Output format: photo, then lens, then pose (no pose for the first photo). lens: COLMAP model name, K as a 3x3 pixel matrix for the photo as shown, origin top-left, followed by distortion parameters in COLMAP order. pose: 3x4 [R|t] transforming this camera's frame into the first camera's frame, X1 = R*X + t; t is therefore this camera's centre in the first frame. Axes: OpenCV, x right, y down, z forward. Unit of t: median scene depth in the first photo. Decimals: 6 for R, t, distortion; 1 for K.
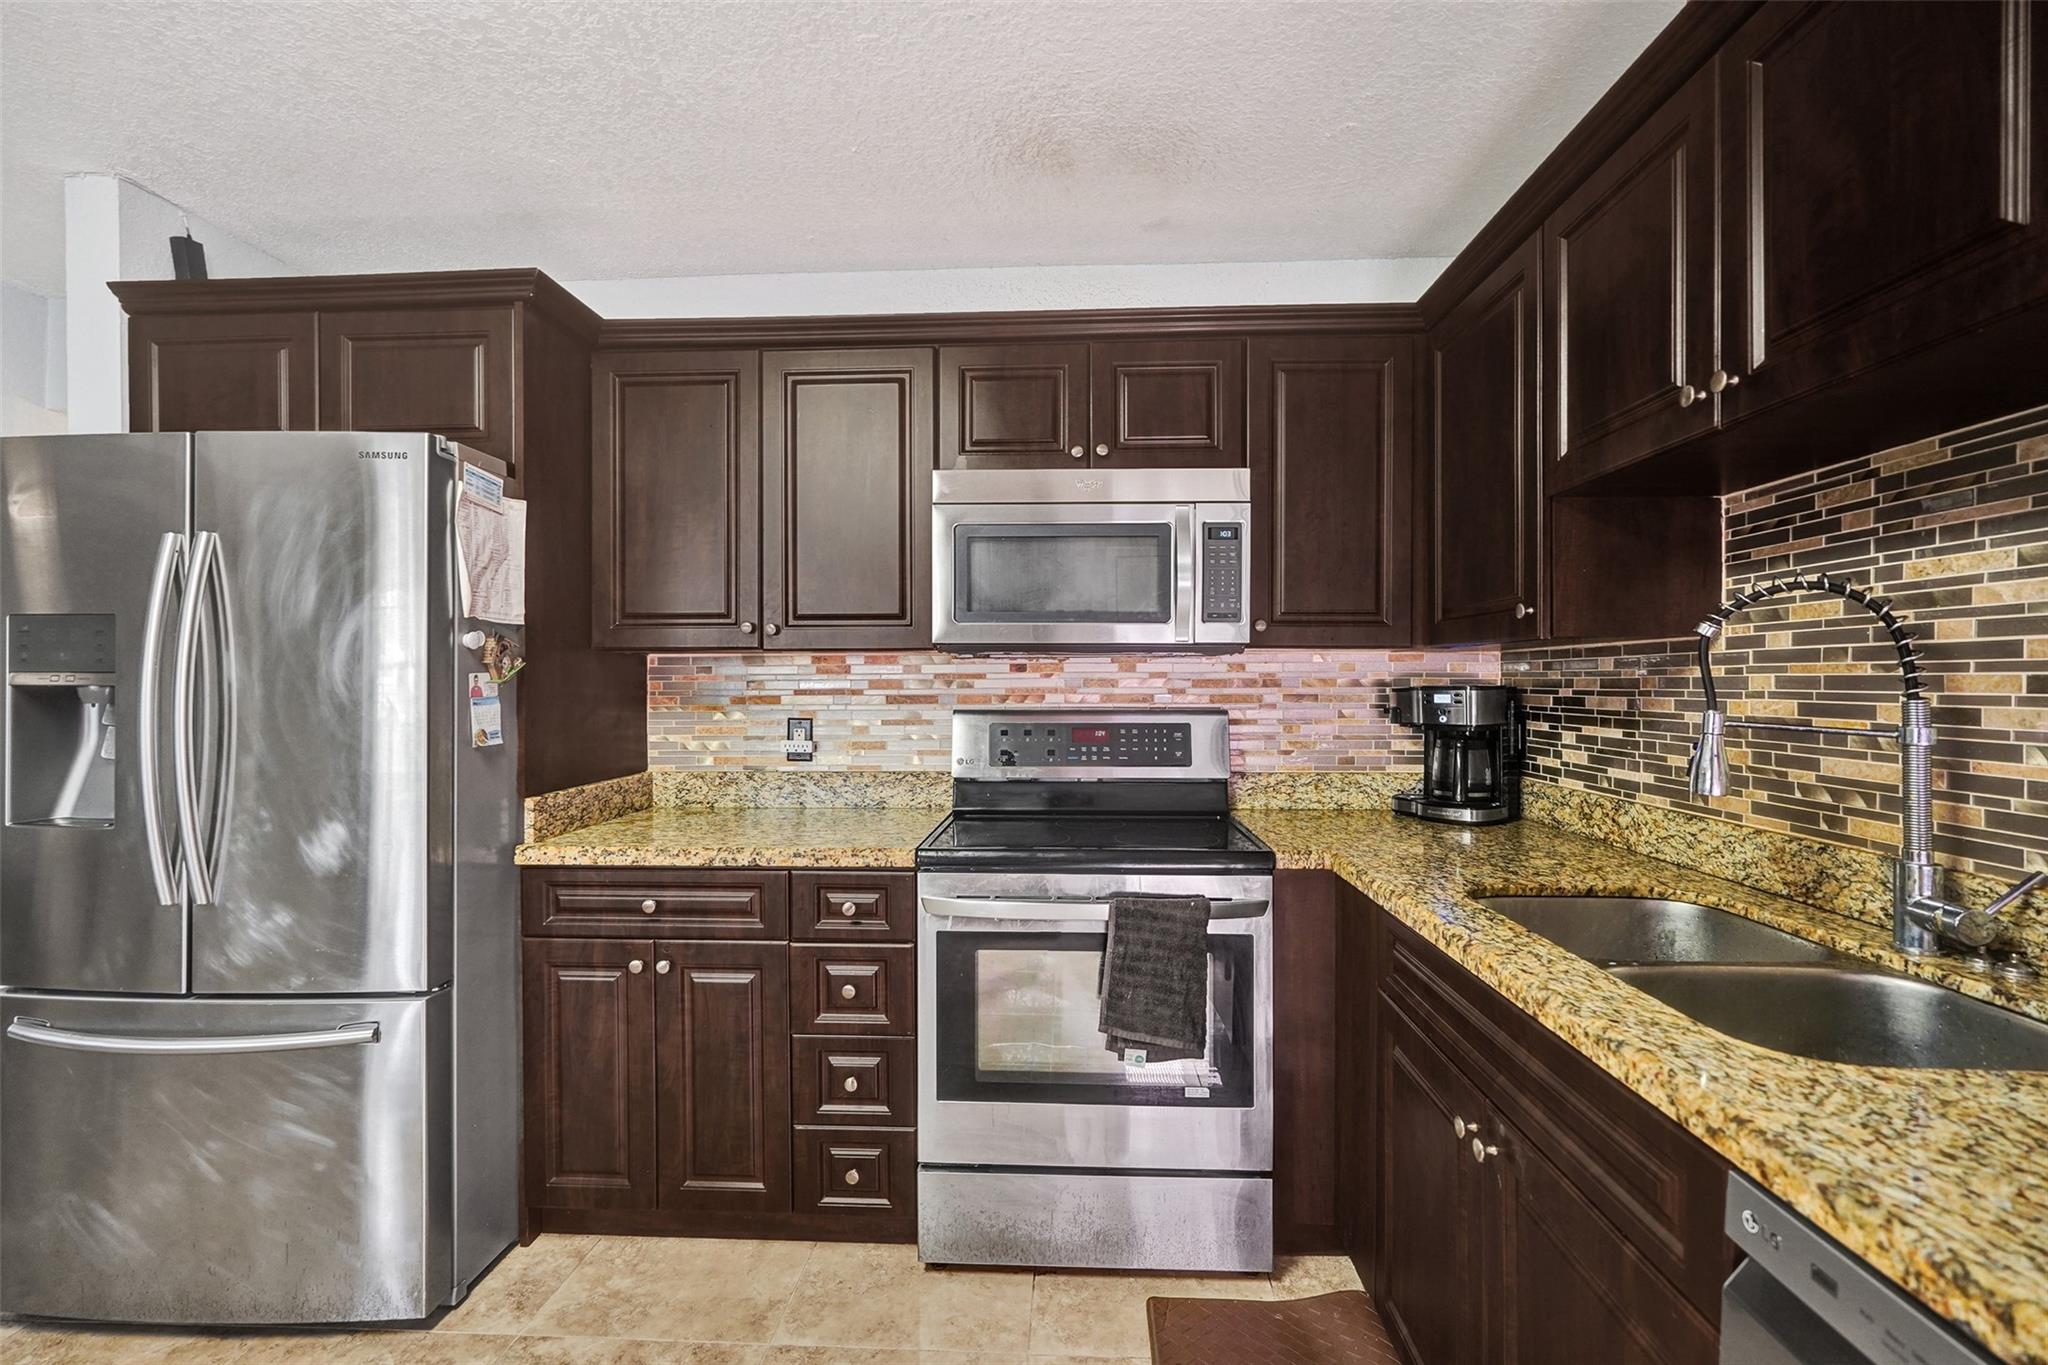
lens RADIAL K [[917.4, 0, 1034.1], [0, 917.4, 683.3], [0, 0, 1]] dist [-0.011835, 0.007047]
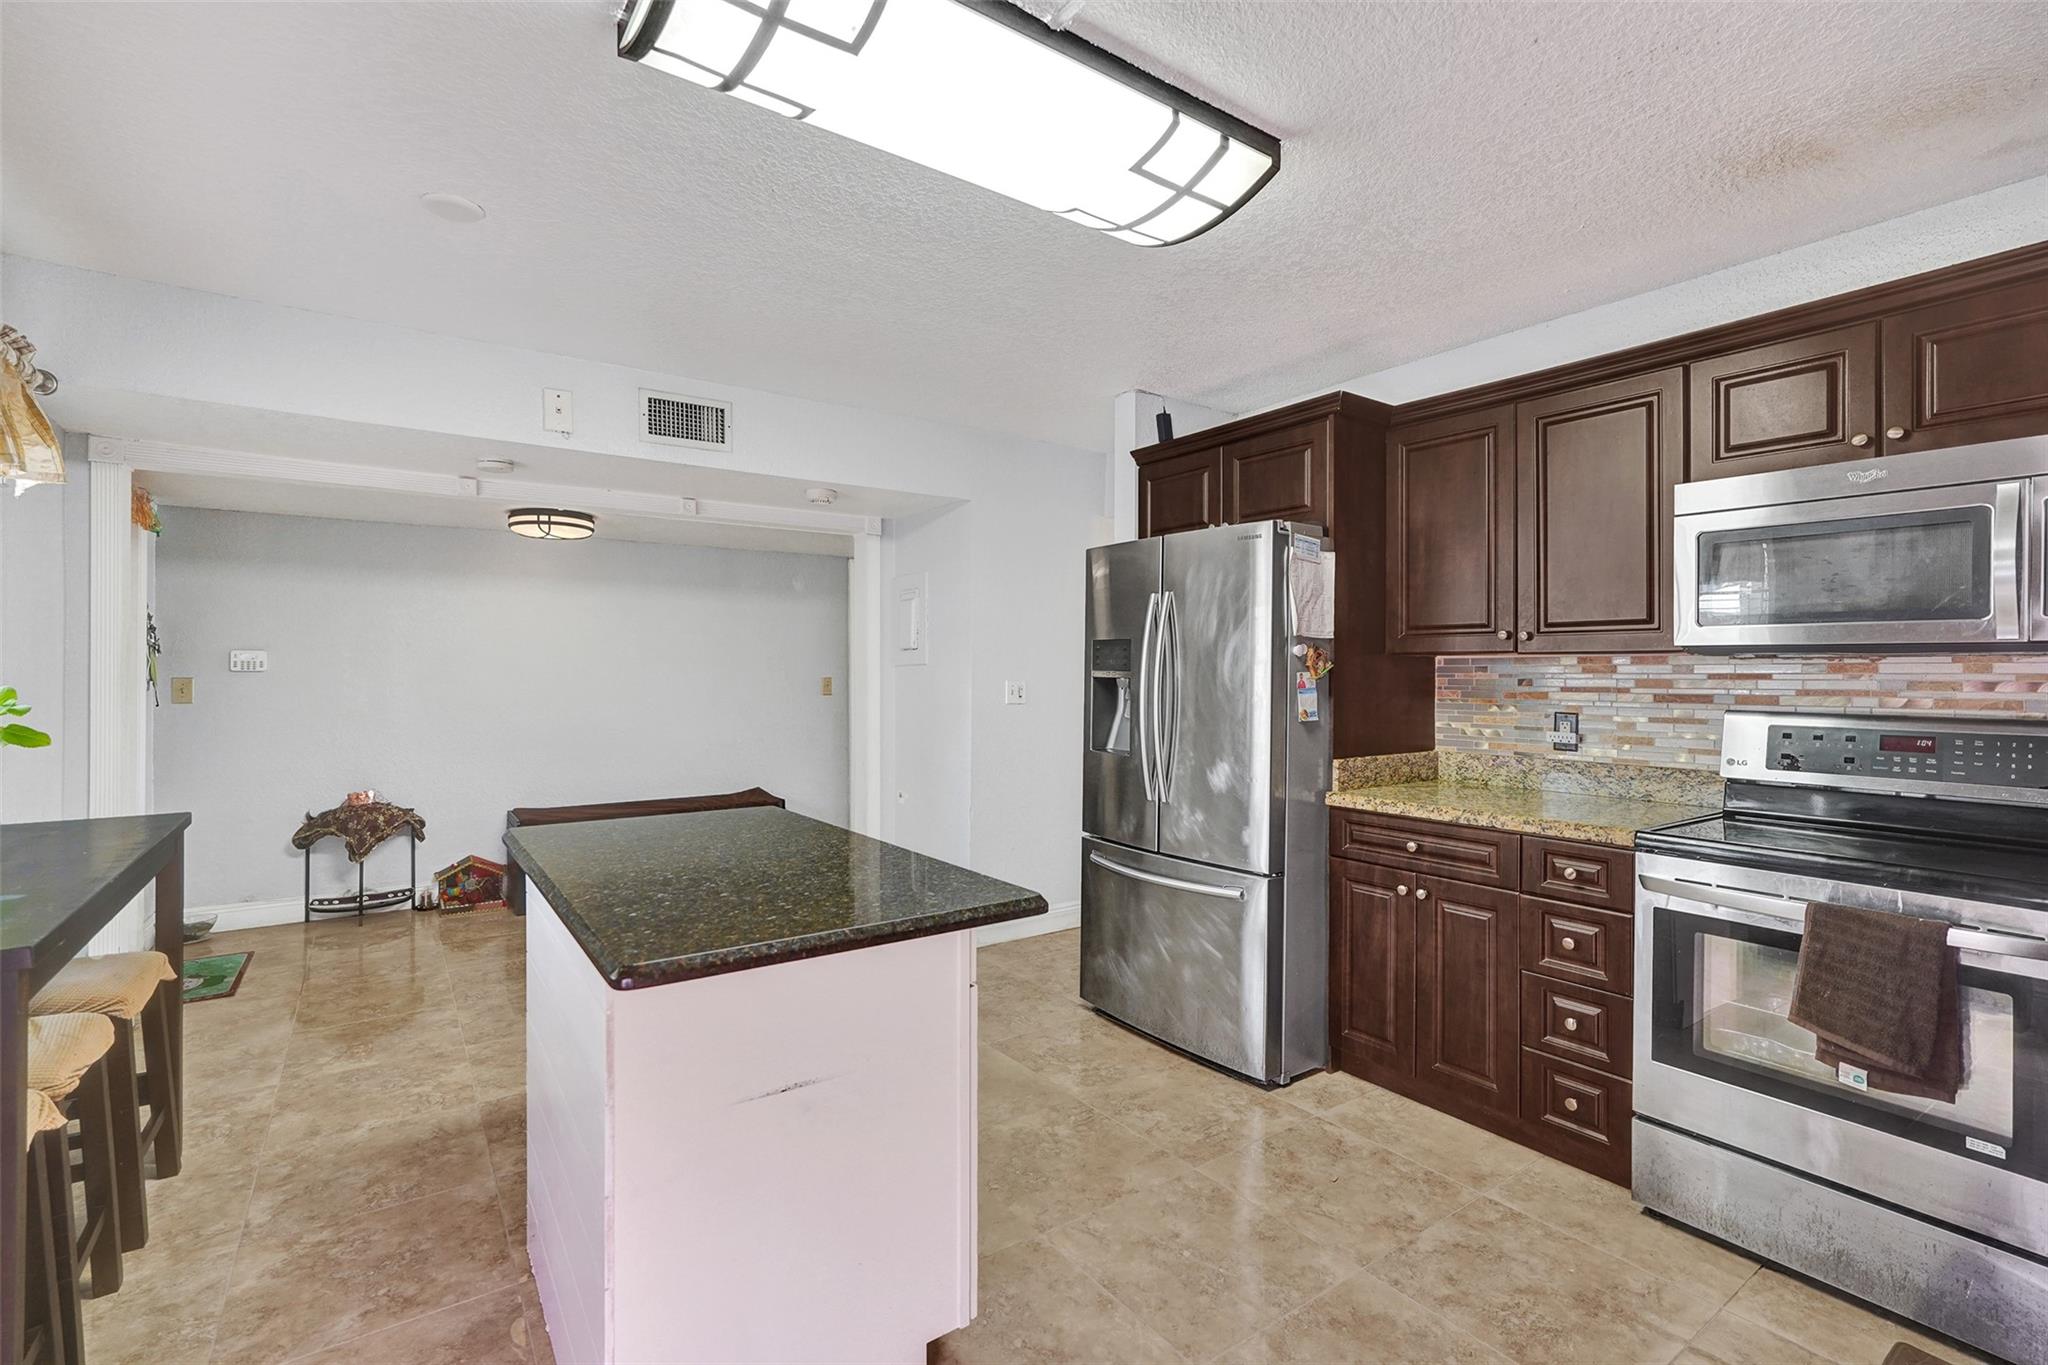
lens RADIAL K [[917.4, 0, 1035.2], [0, 917.4, 686.3], [0, 0, 1]] dist [-0.011835, 0.007047]
pose [[0.624320, 0.018940, -0.780939, 0.275617], [-0.008405, 0.999811, 0.017529, -0.010301], [0.781124, -0.004380, 0.624361, -0.264715]]
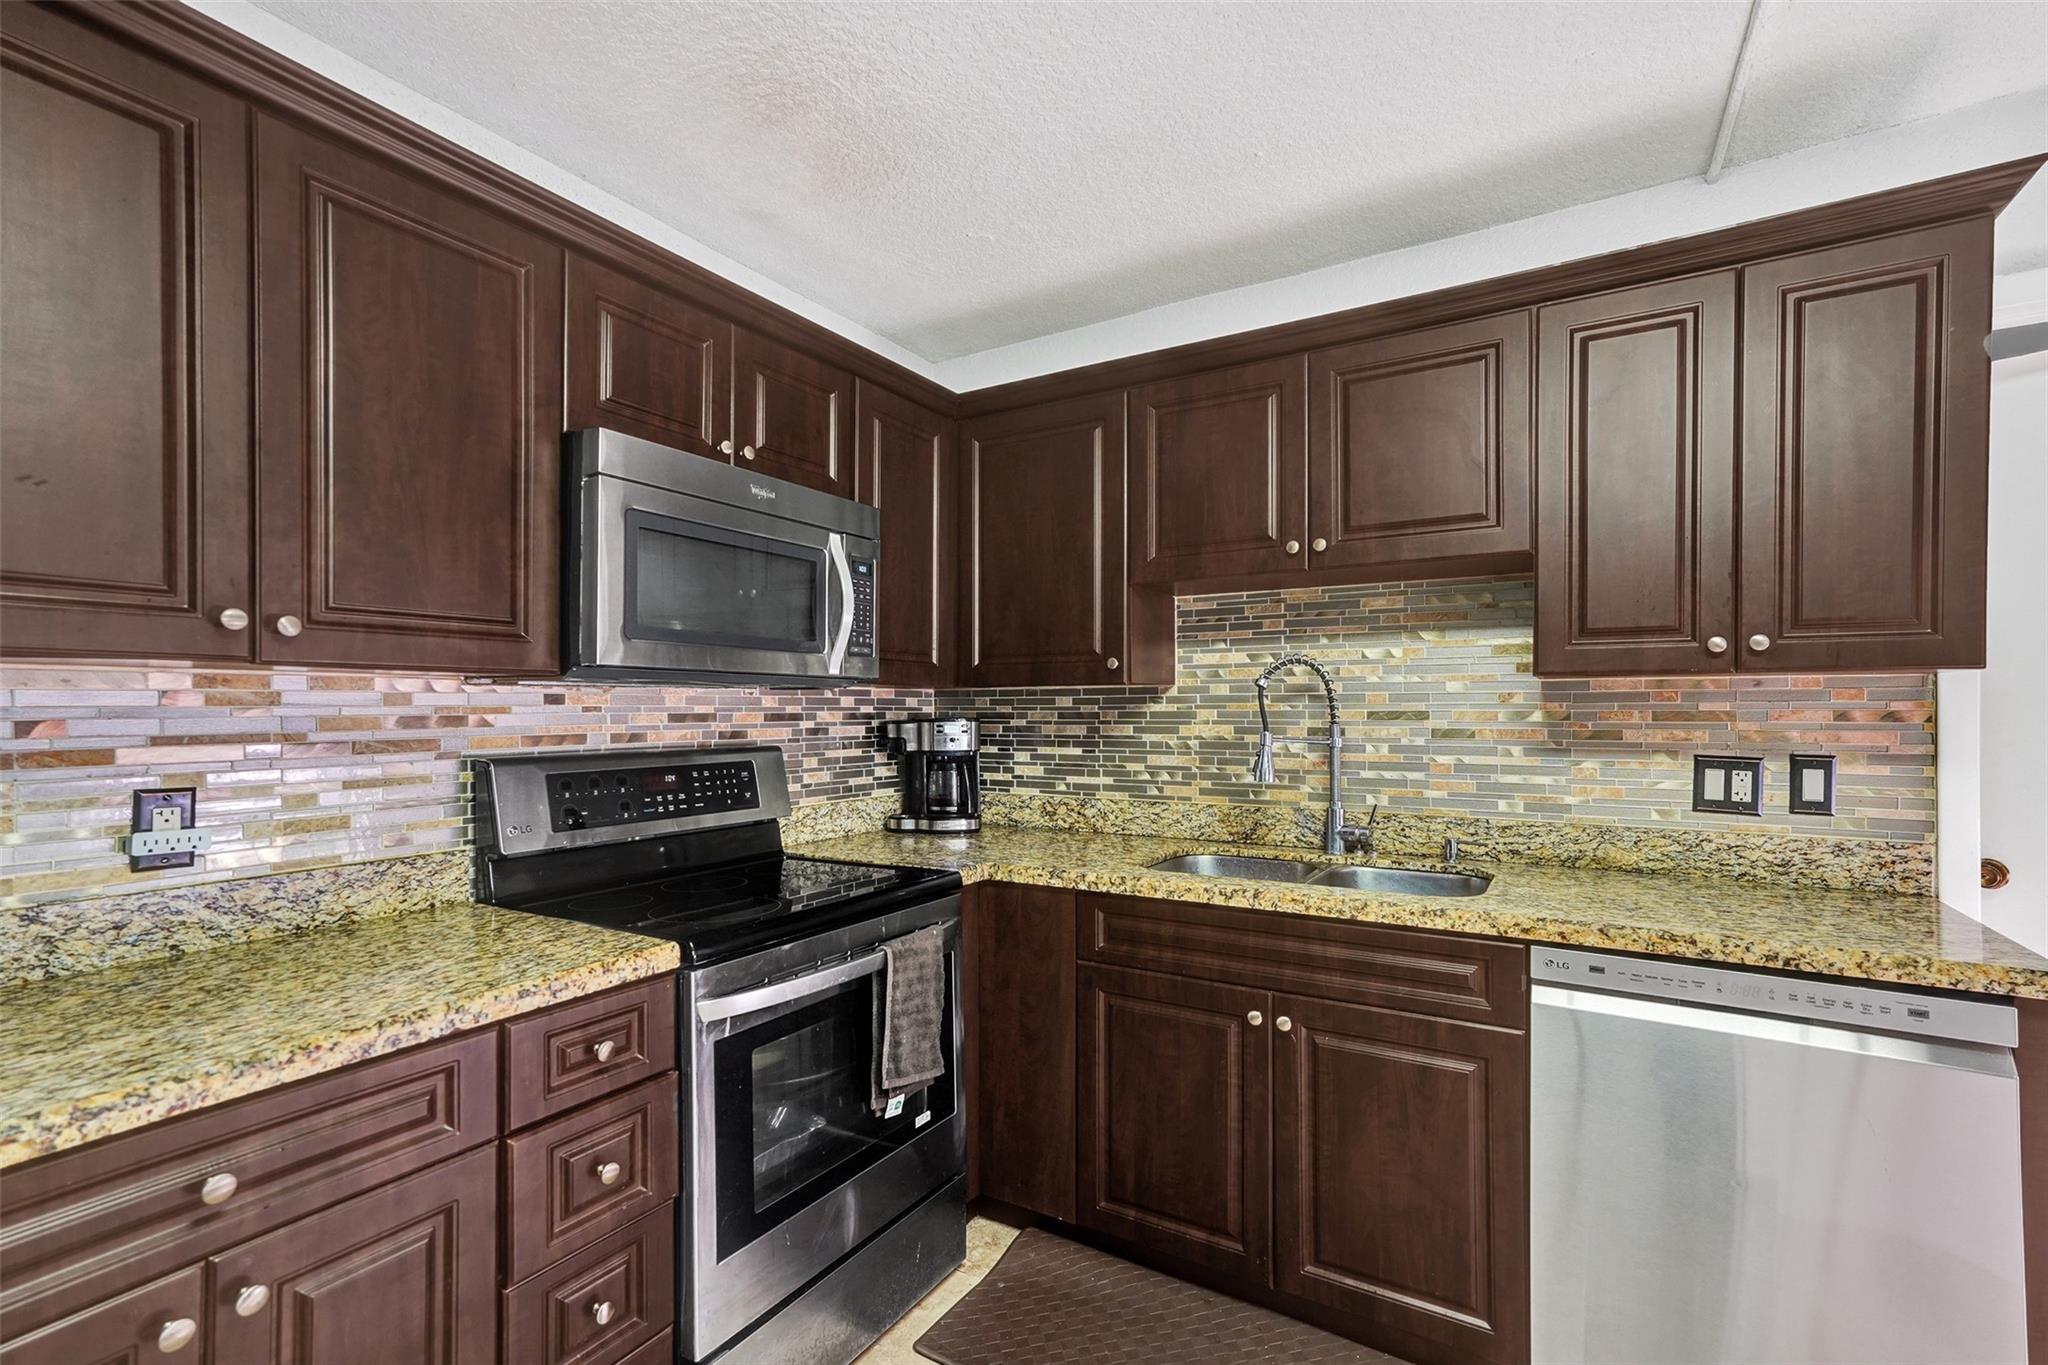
lens RADIAL K [[917.4, 0, 1023.4], [0, 917.4, 715.6], [0, 0, 1]] dist [-0.011835, 0.007047]
pose [[0.476846, -0.004486, 0.878975, -0.635229], [0.005381, 0.999983, 0.002184, -0.003840], [-0.878970, 0.003688, 0.476862, 0.394357]]
